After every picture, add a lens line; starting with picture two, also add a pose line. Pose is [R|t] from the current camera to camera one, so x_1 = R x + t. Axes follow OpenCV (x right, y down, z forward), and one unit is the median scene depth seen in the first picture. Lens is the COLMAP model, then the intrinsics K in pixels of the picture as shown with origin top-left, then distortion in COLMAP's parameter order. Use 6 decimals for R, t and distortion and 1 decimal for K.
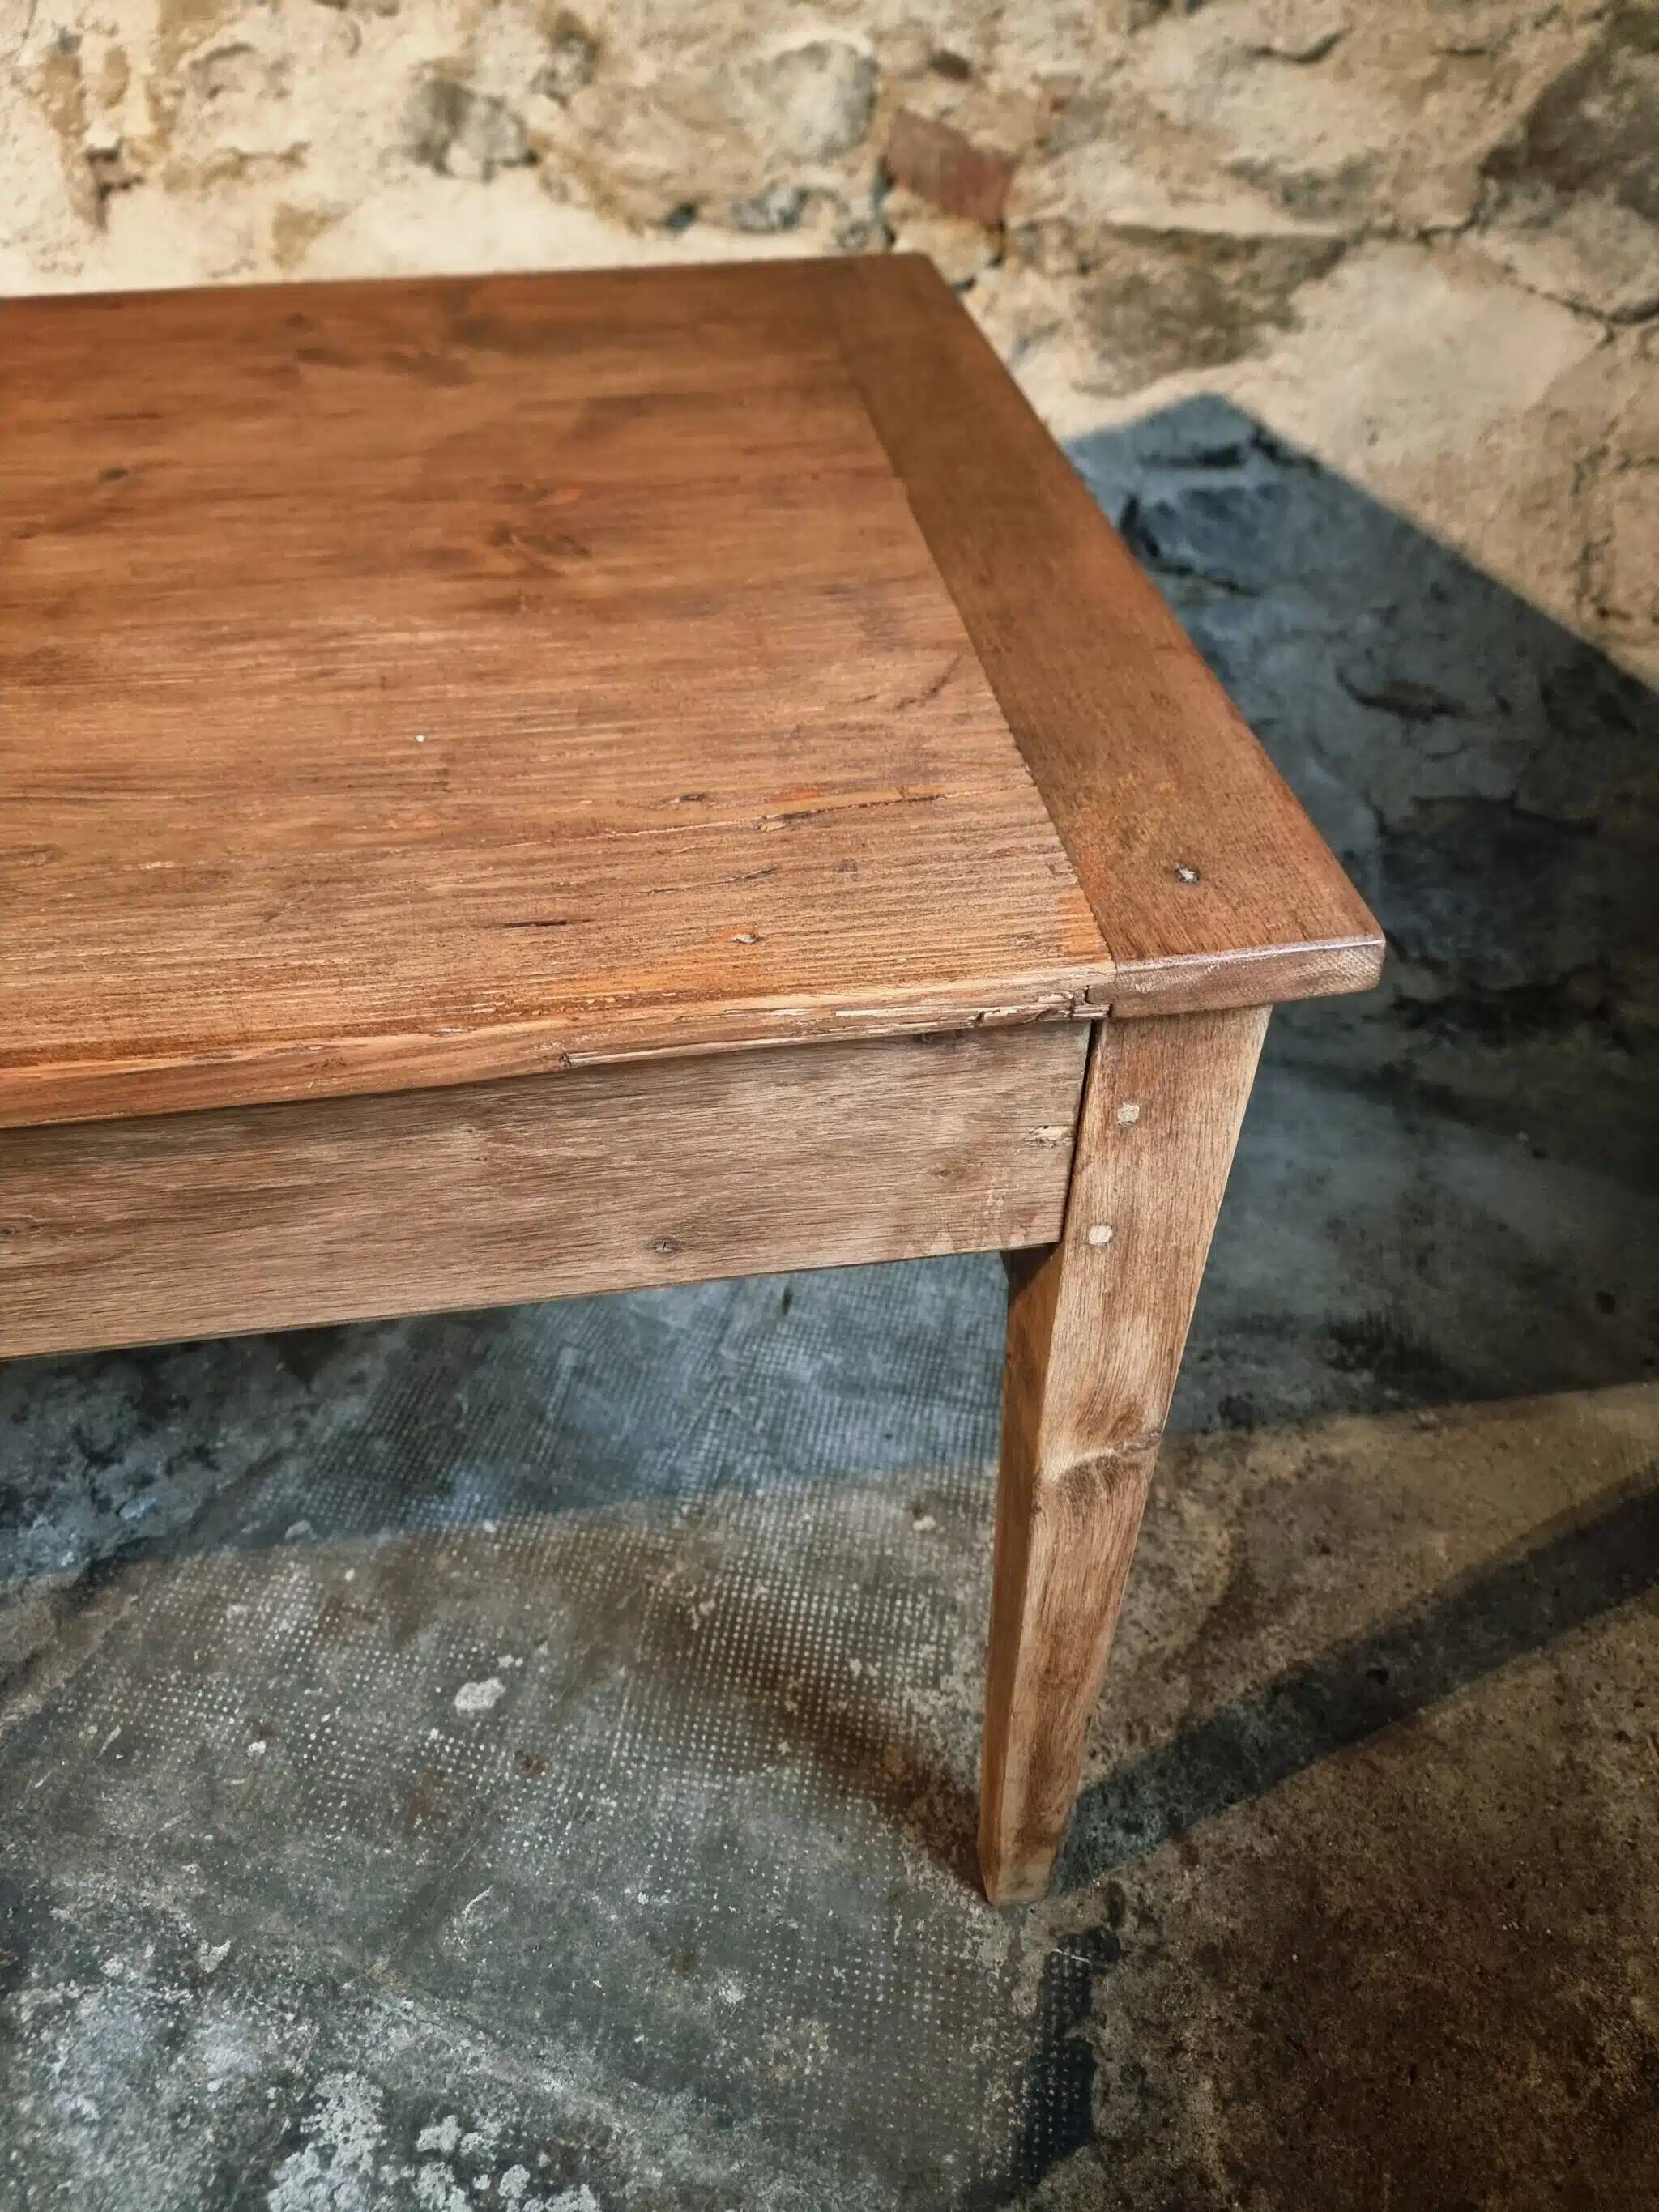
lens RADIAL K [[1547.5, 0, 828.3], [0, 1547.5, 1114.9], [0, 0, 1]] dist [0.073374, -0.078456]
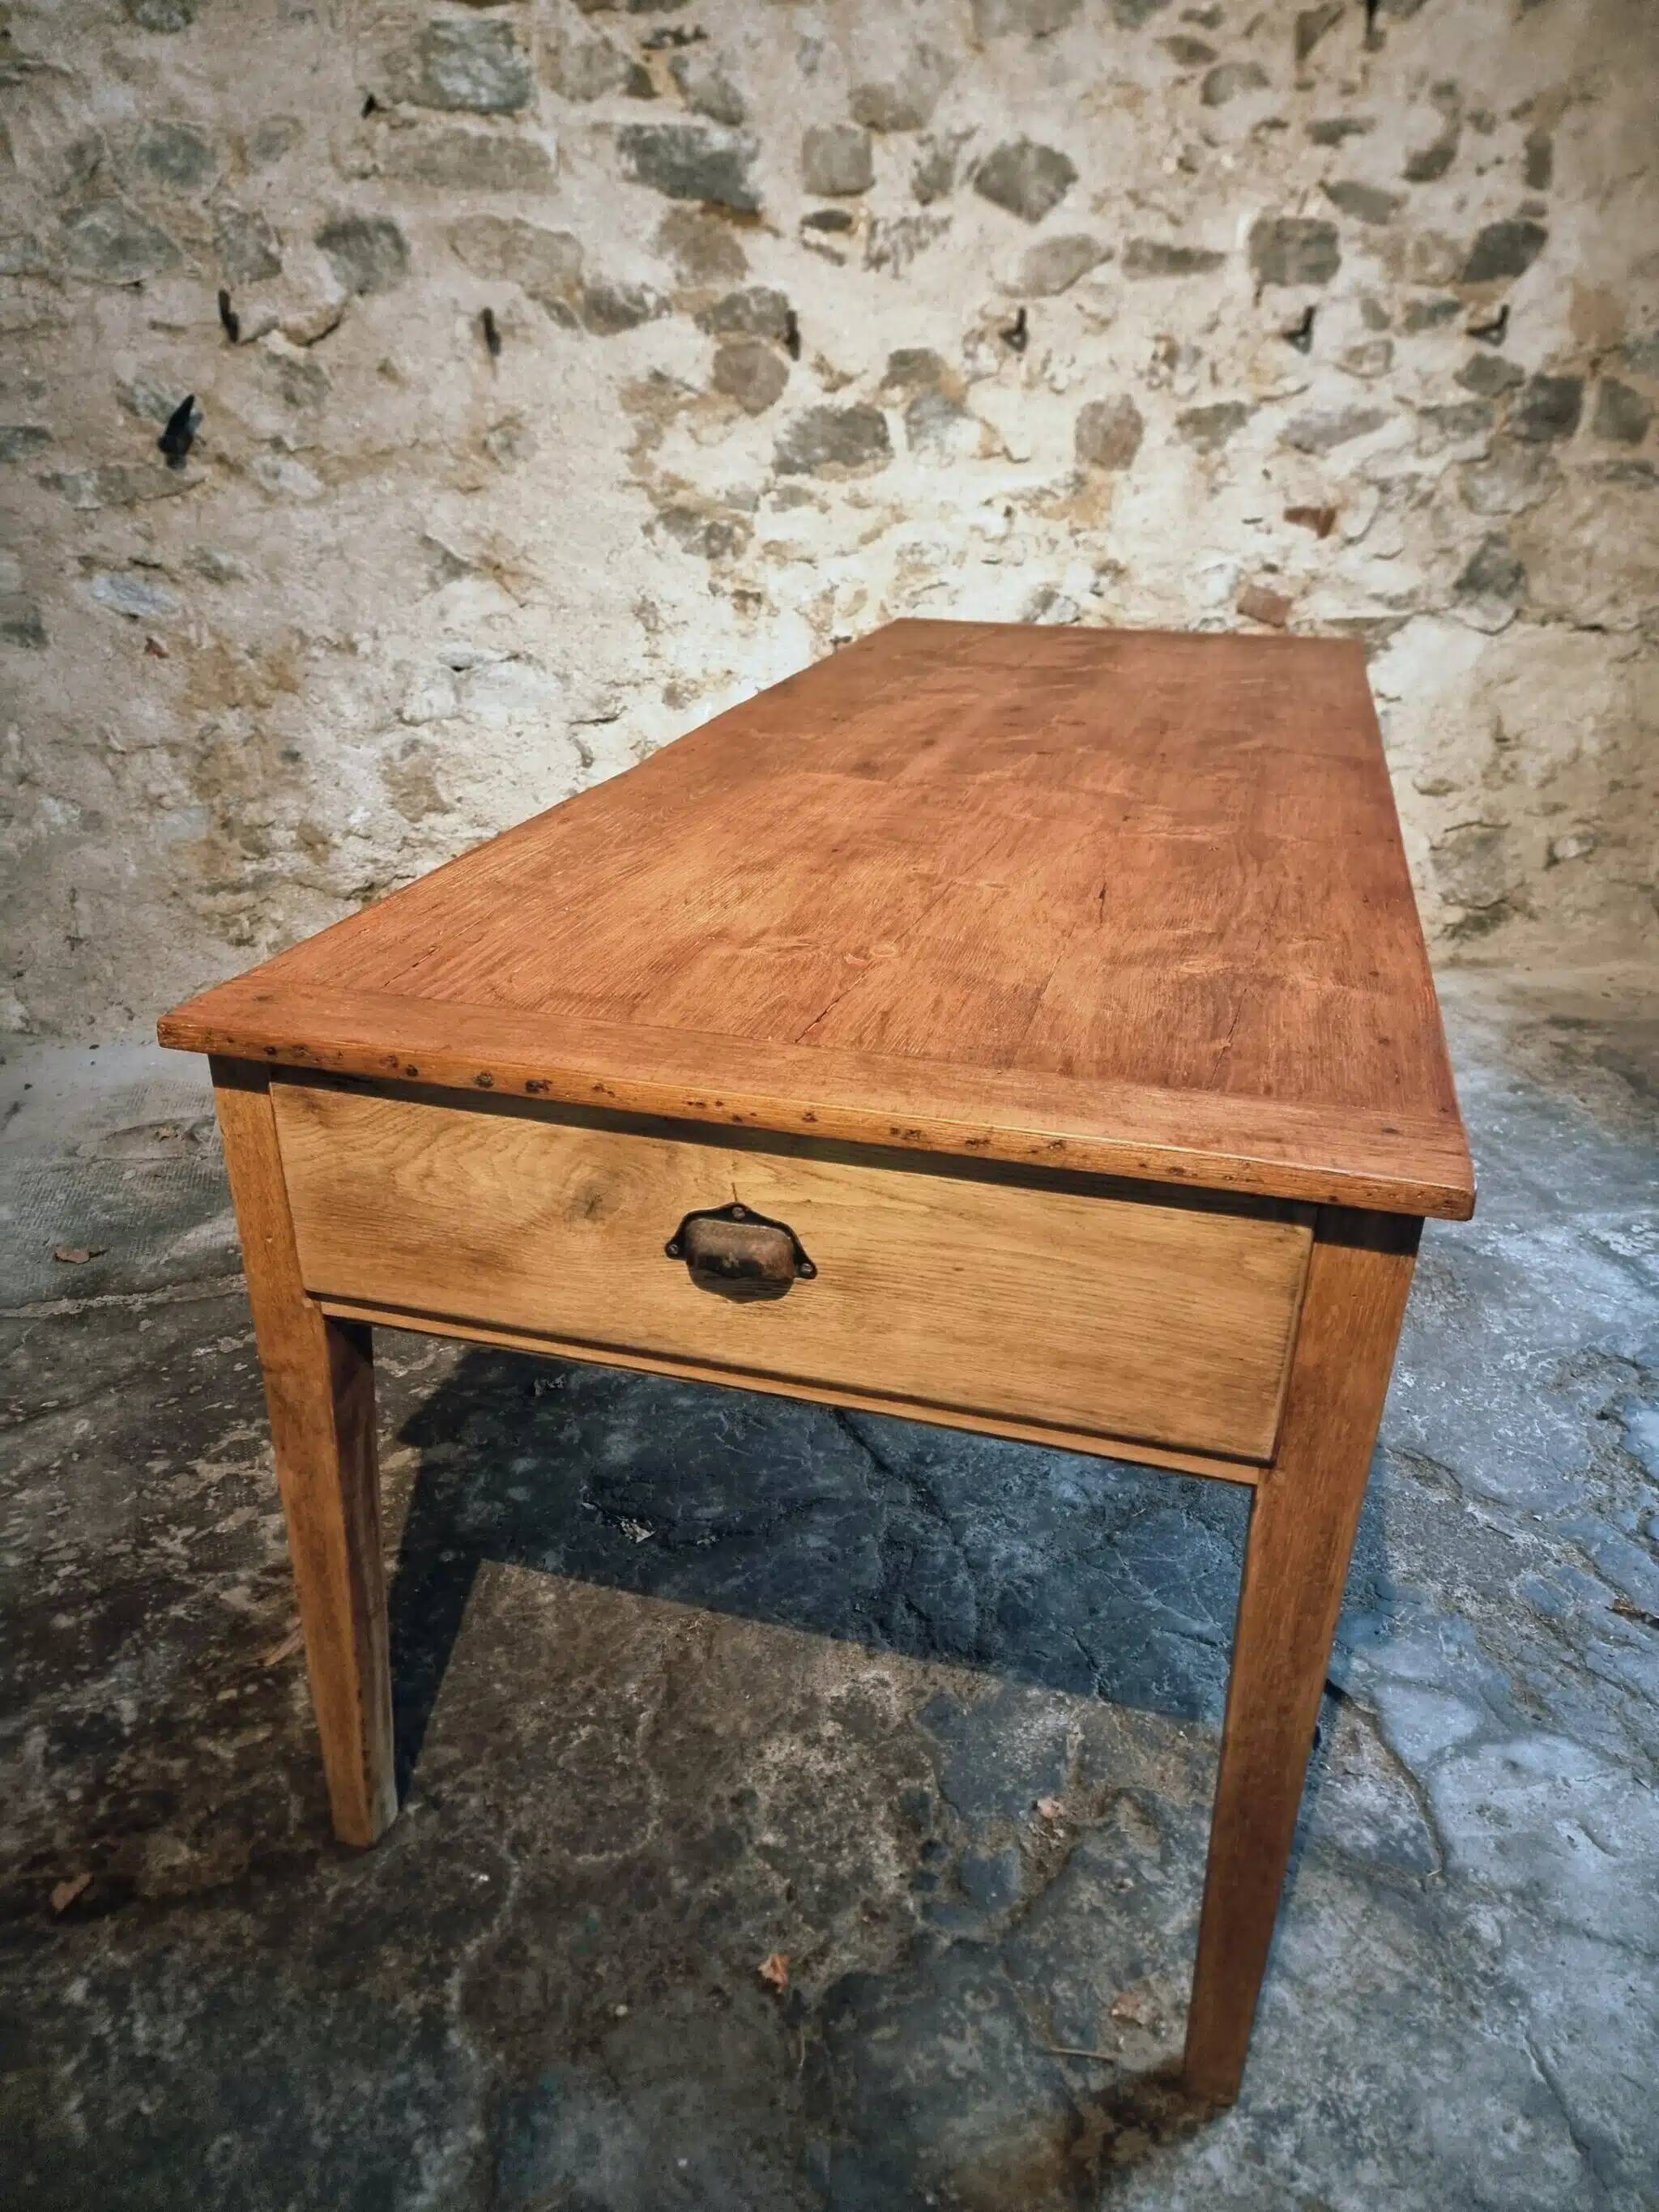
lens RADIAL K [[1544.5, 0, 800.7], [0, 1544.5, 1117.5], [0, 0, 1]] dist [0.062528, -0.058180]
pose [[0.845012, -0.211284, 0.491237, -1.959650], [0.350798, 0.912366, -0.211018, 0.403897], [-0.403603, 0.350638, 0.845078, -0.508115]]
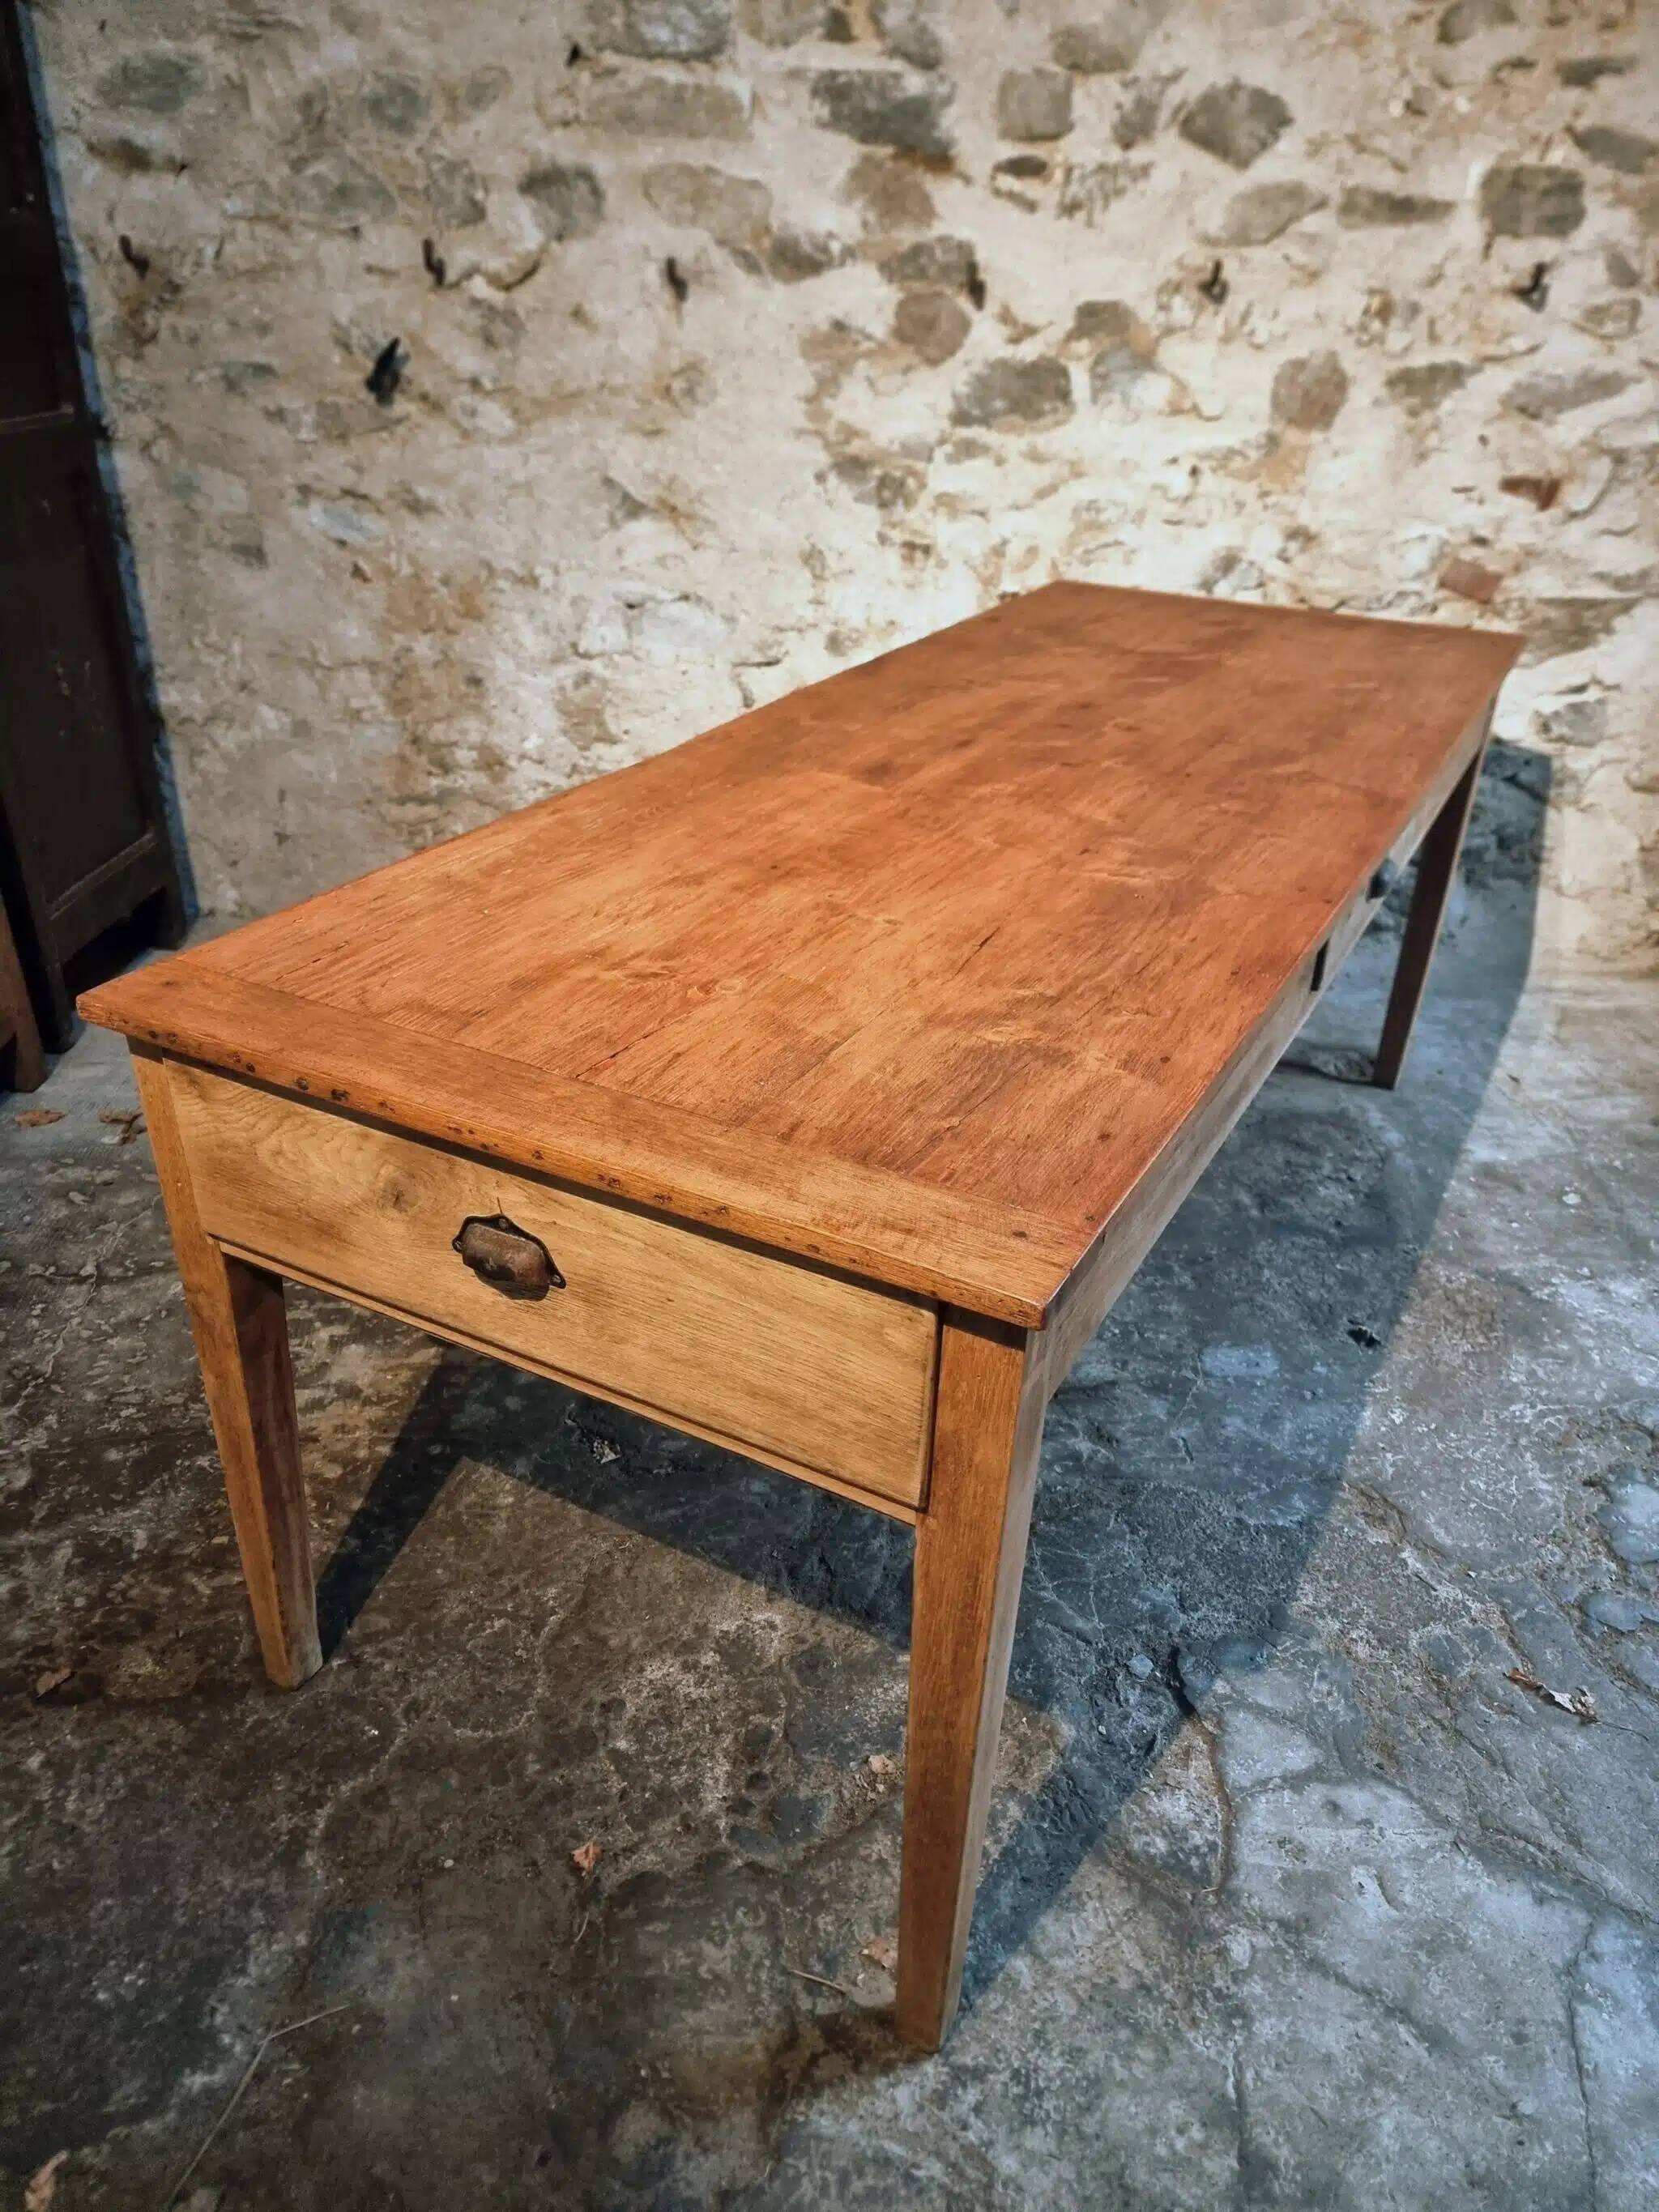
lens RADIAL K [[1550.9, 0, 820.0], [0, 1550.9, 1126.6], [0, 0, 1]] dist [0.061585, -0.061217]
pose [[0.937388, -0.142992, 0.317579, -1.723040], [0.211415, 0.958238, -0.192573, 0.429619], [-0.276780, 0.247656, 0.928471, -0.711419]]
